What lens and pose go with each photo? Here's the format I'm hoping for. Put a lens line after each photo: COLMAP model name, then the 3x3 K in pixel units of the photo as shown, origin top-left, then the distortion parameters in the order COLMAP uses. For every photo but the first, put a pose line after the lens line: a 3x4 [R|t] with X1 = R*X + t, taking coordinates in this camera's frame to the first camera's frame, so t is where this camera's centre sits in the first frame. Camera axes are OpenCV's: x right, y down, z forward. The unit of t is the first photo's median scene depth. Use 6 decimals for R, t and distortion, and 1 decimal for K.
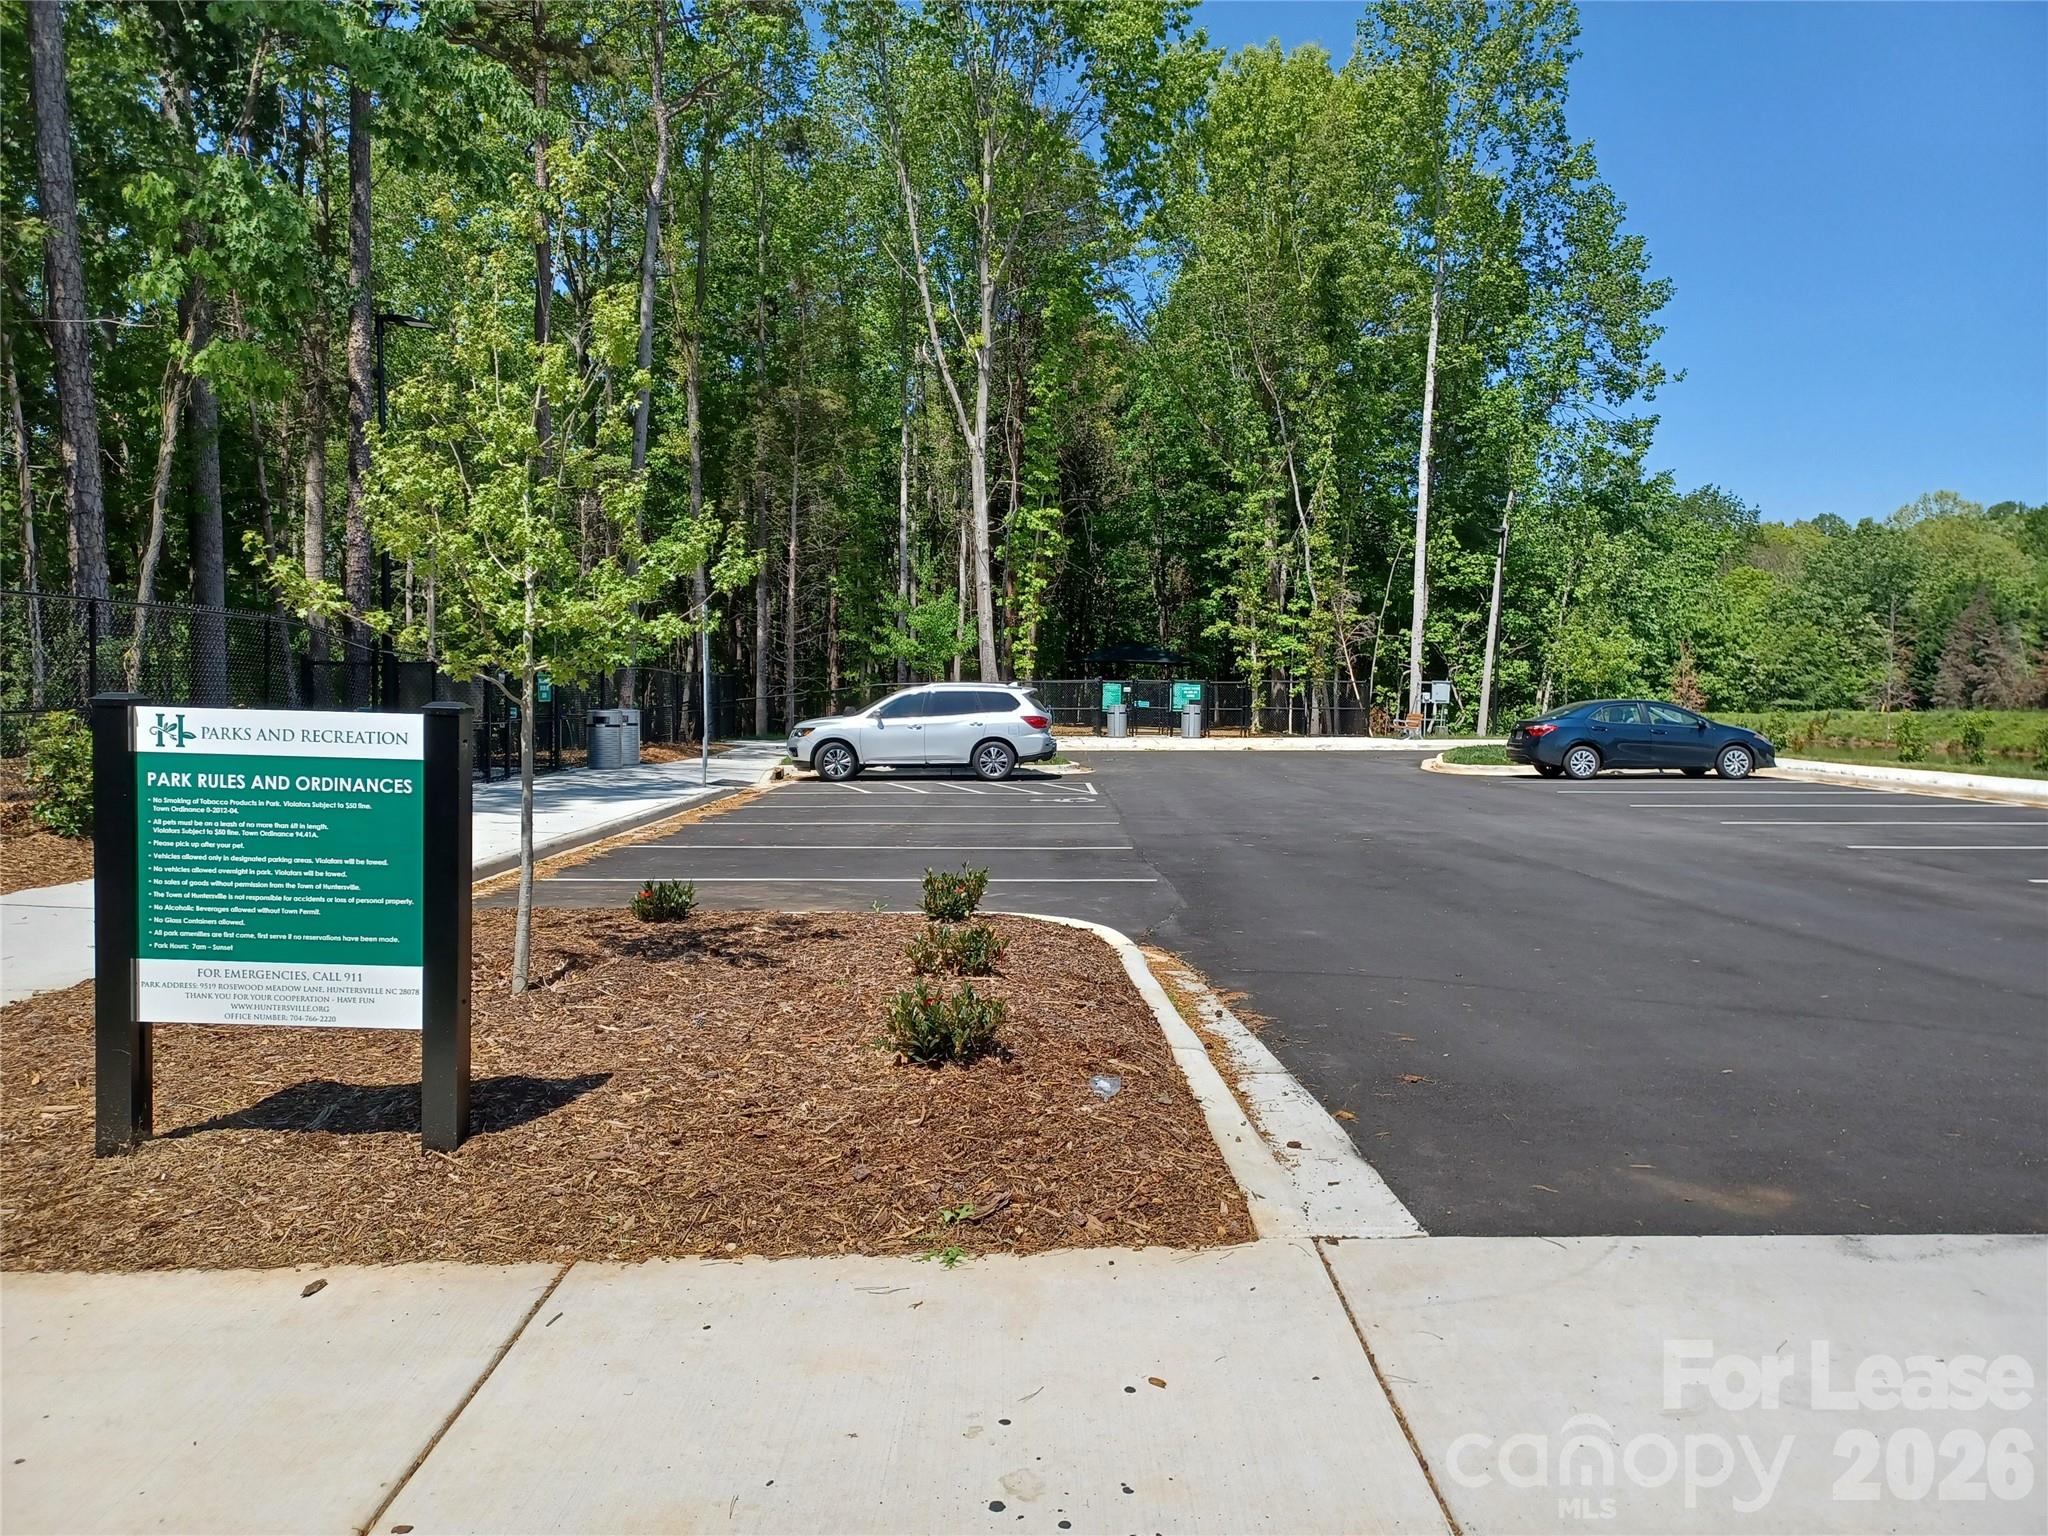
lens RADIAL K [[1481.6, 0, 1019.9], [0, 1481.6, 773.6], [0, 0, 1]] dist [0.080058, -0.047420]
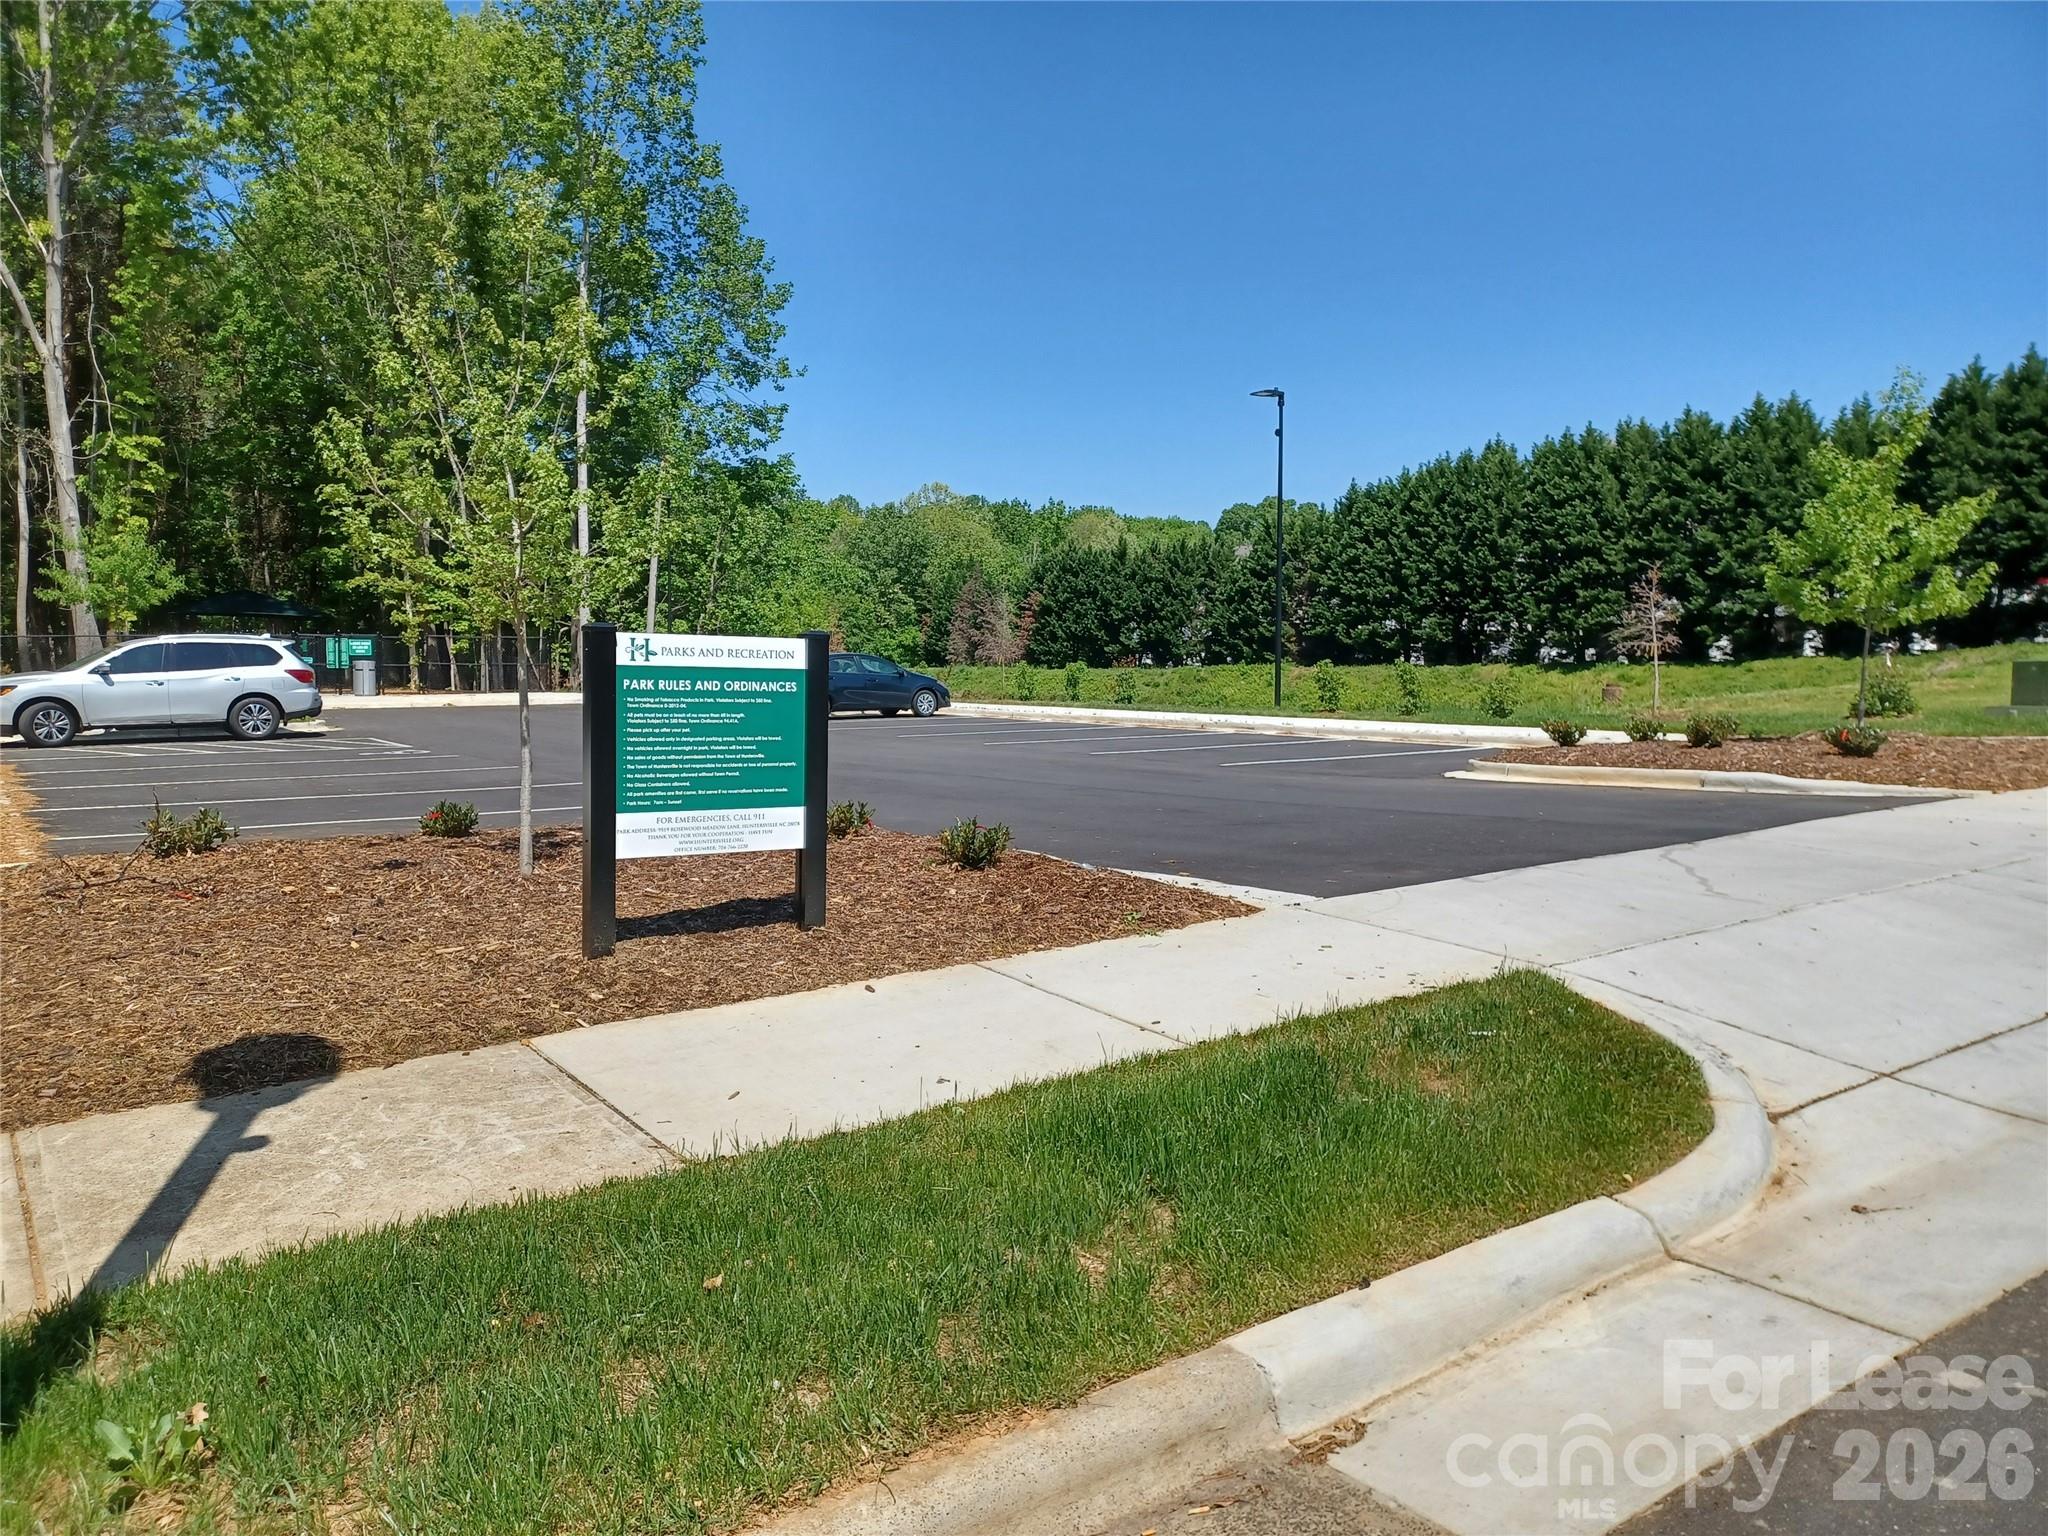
lens RADIAL K [[1481.6, 0, 1013.4], [0, 1481.6, 774.6], [0, 0, 1]] dist [0.080058, -0.047420]
pose [[0.824268, -0.049827, 0.564003, -0.079175], [0.034232, 0.998684, 0.038201, 0.003483], [-0.565164, -0.012181, 0.824889, -0.025758]]
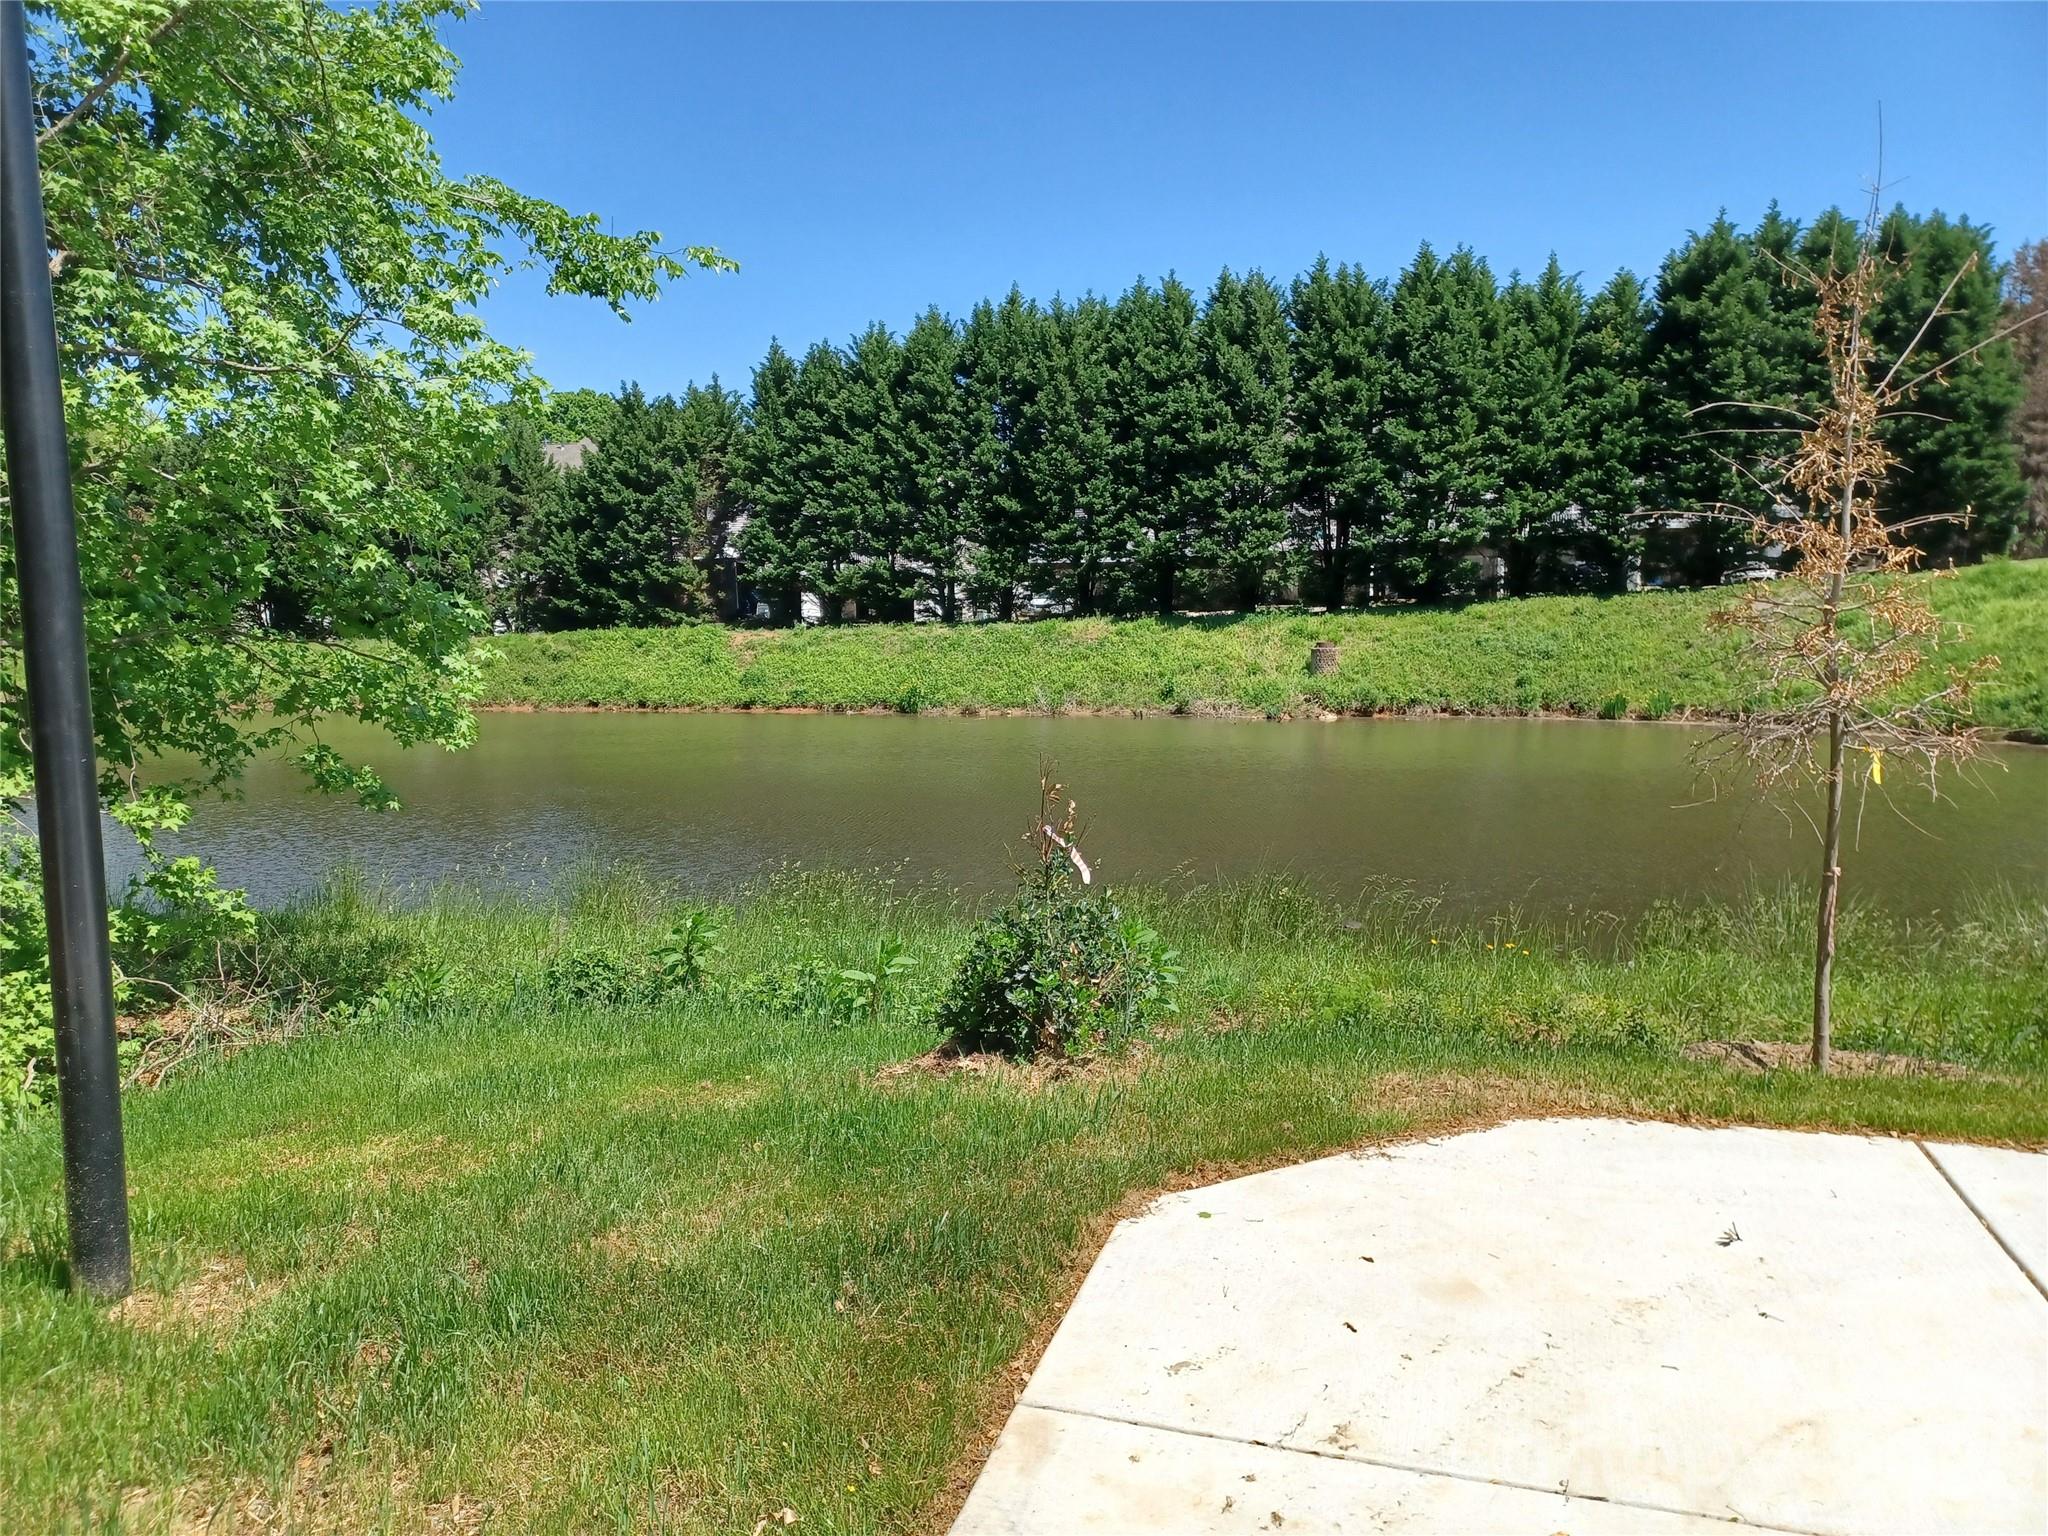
lens RADIAL K [[1481.6, 0, 1031.7], [0, 1481.6, 778.6], [0, 0, 1]] dist [0.080058, -0.047420]
pose [[0.281158, -0.121244, 0.951972, 0.244254], [0.074513, 0.991750, 0.104304, -0.042898], [-0.956764, 0.041608, 0.287873, 0.865279]]
